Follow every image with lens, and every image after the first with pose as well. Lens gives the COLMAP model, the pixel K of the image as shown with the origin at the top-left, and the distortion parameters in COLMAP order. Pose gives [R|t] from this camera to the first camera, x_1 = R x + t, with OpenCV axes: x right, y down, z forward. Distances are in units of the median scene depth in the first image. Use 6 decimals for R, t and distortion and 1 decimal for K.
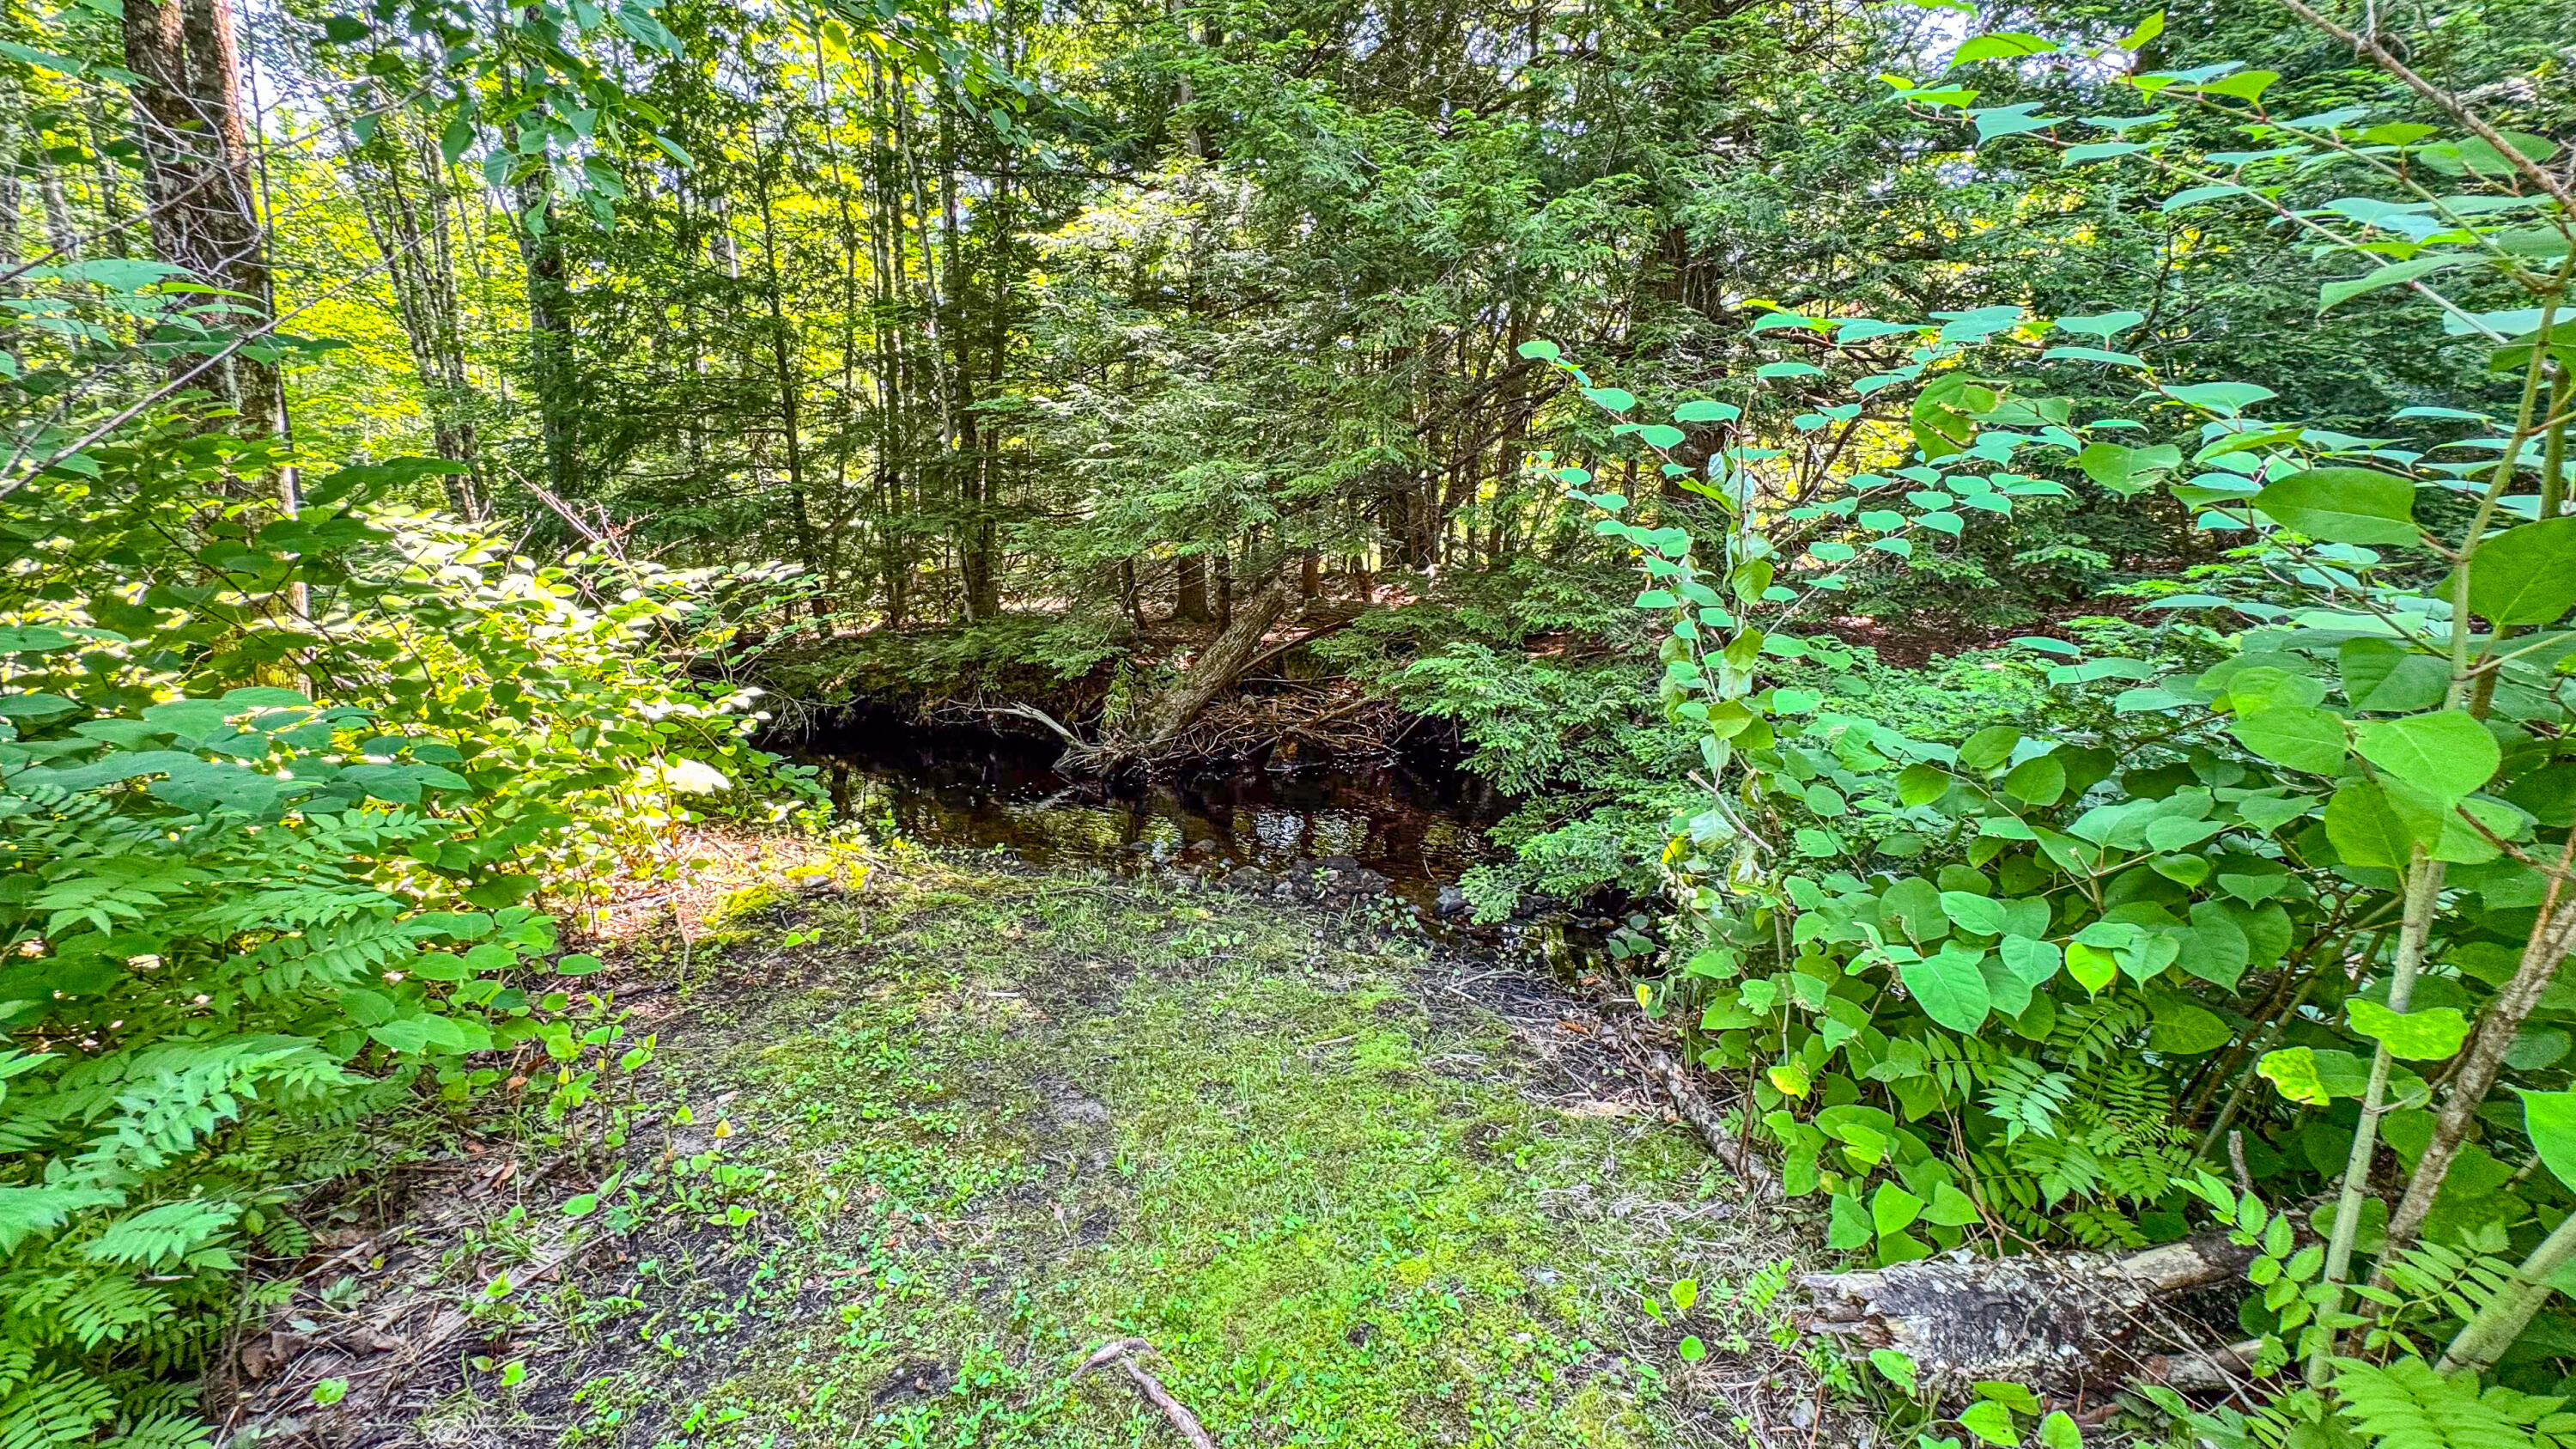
lens RADIAL K [[1007.3, 0, 1287.5], [0, 1007.3, 733.3], [0, 0, 1]] dist [-0.015544, 0.000211]
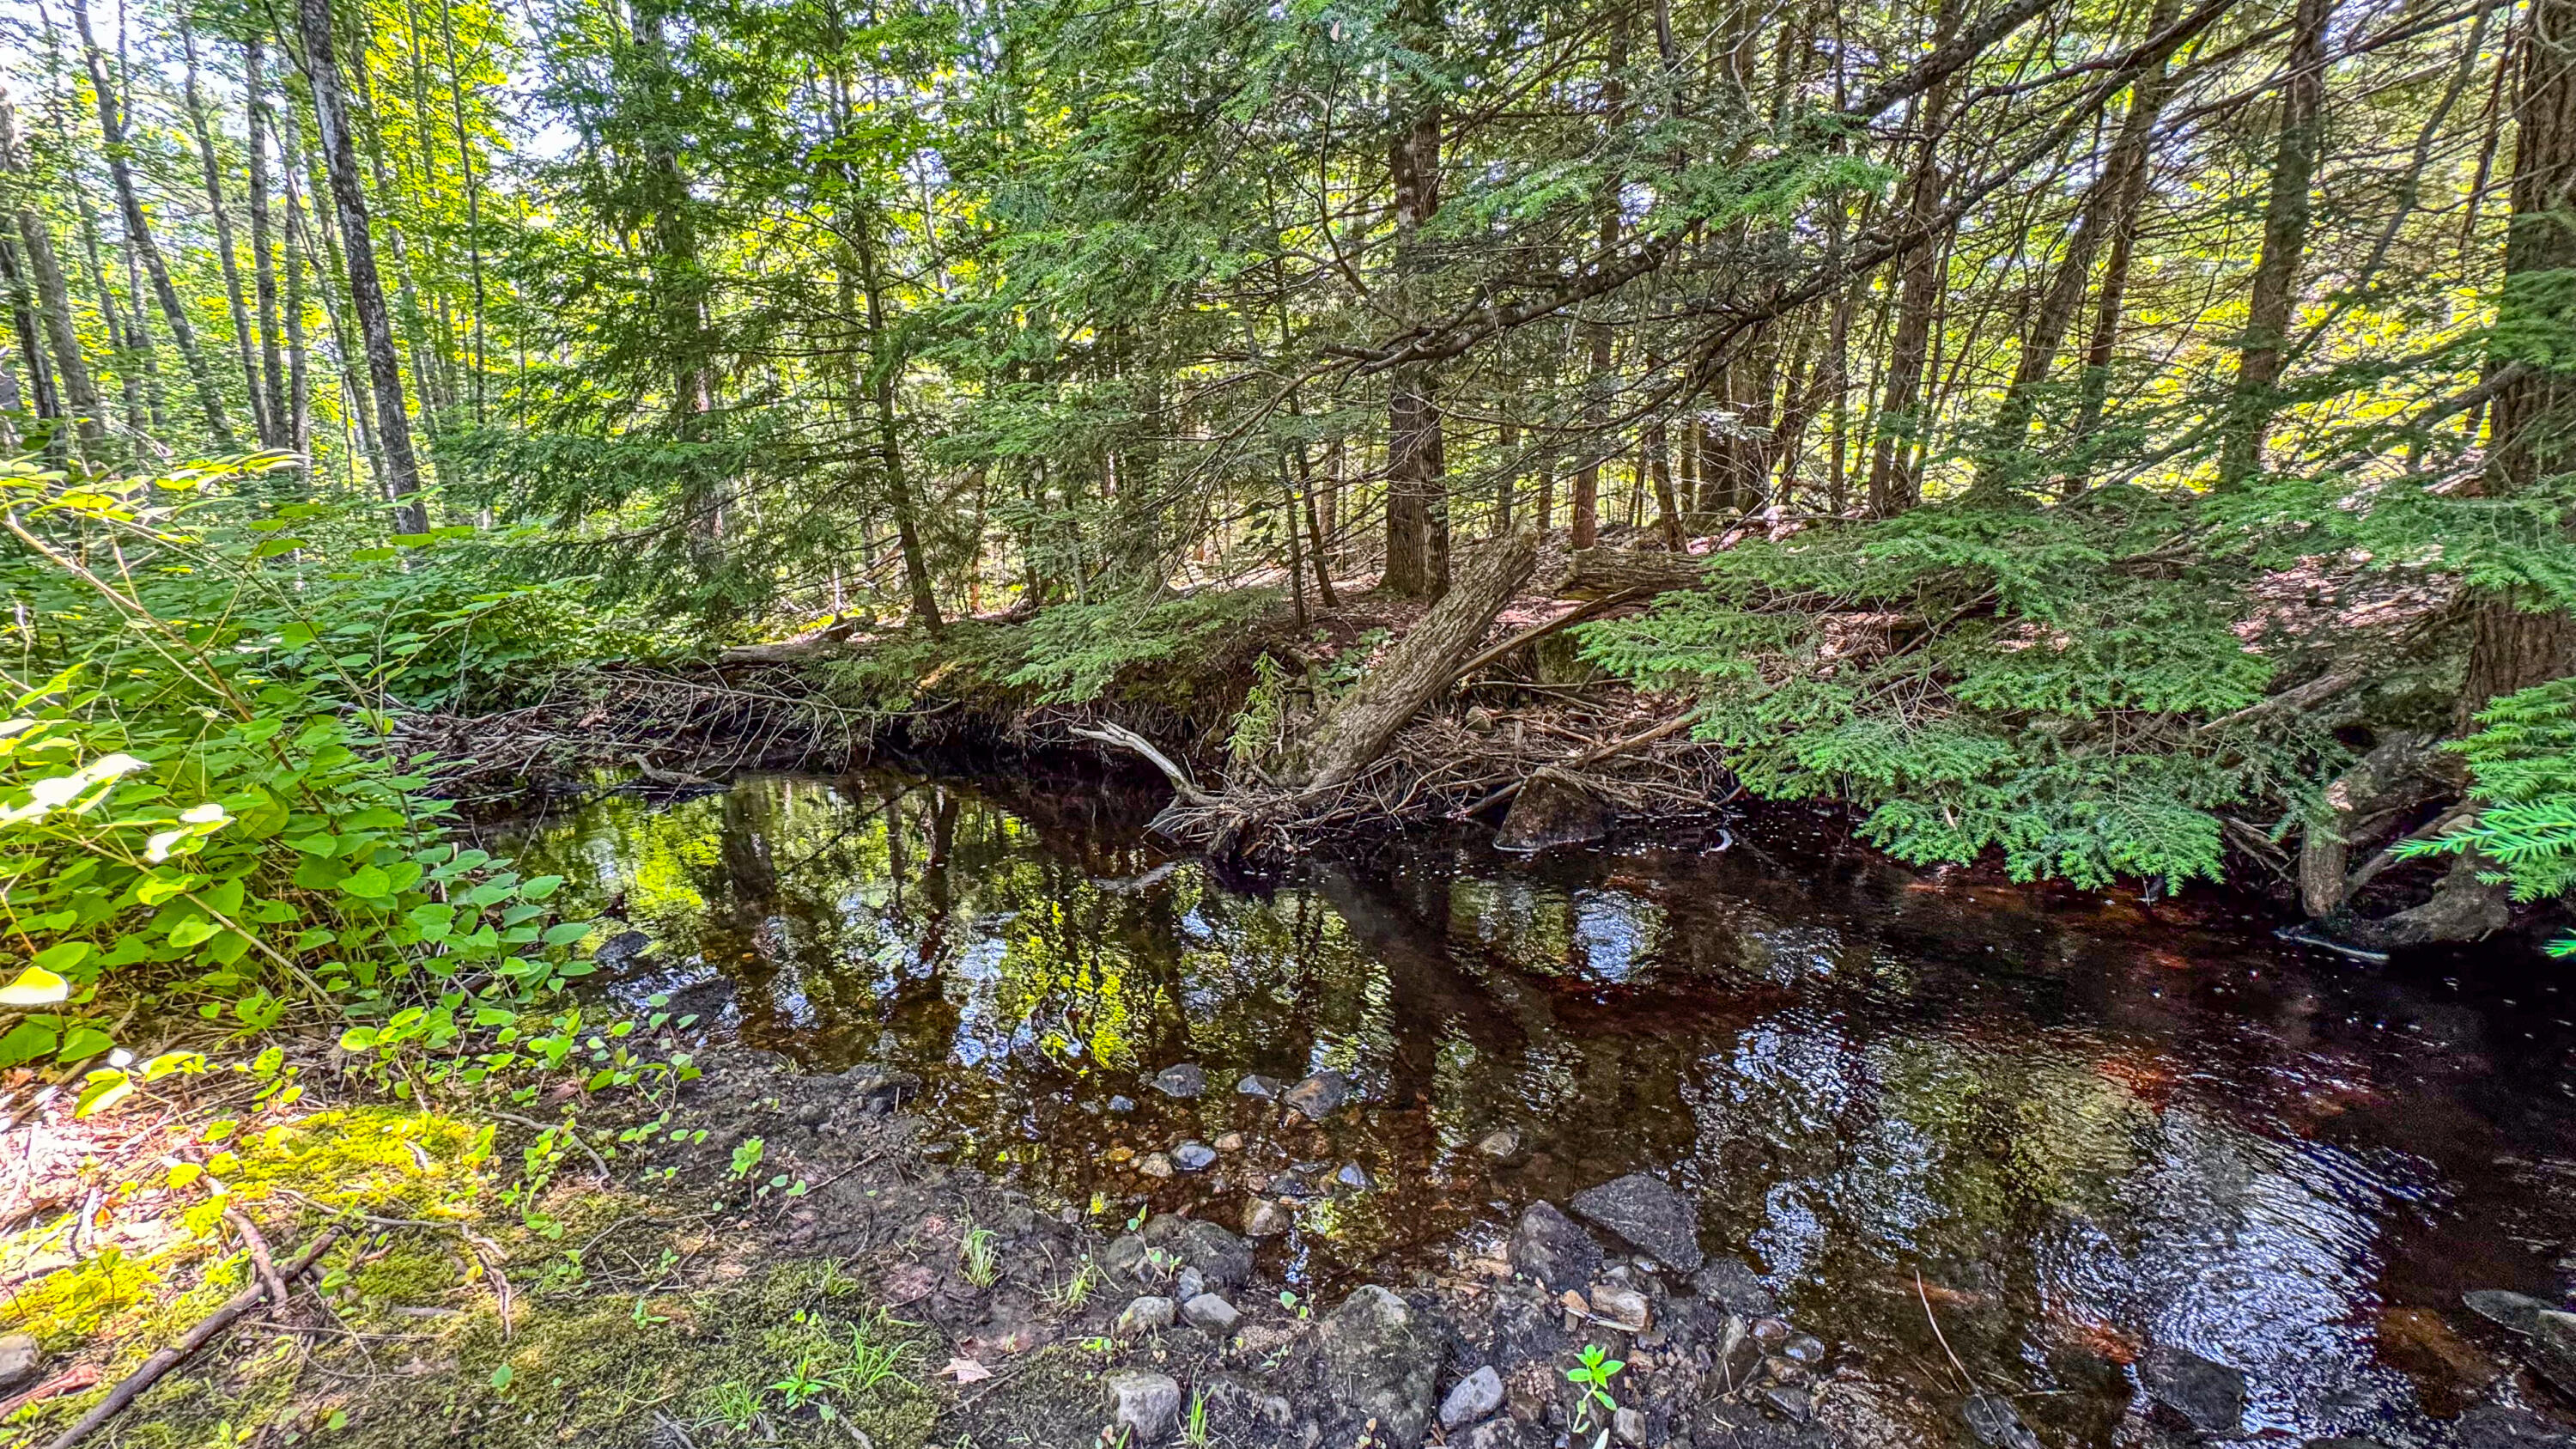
lens RADIAL K [[1007.3, 0, 1287.5], [0, 1007.3, 733.3], [0, 0, 1]] dist [-0.015544, 0.000211]
pose [[0.965784, 0.022039, -0.258410, 0.010380], [-0.016237, 0.999566, 0.024567, -0.039103], [0.258839, -0.019530, 0.965723, 0.389751]]
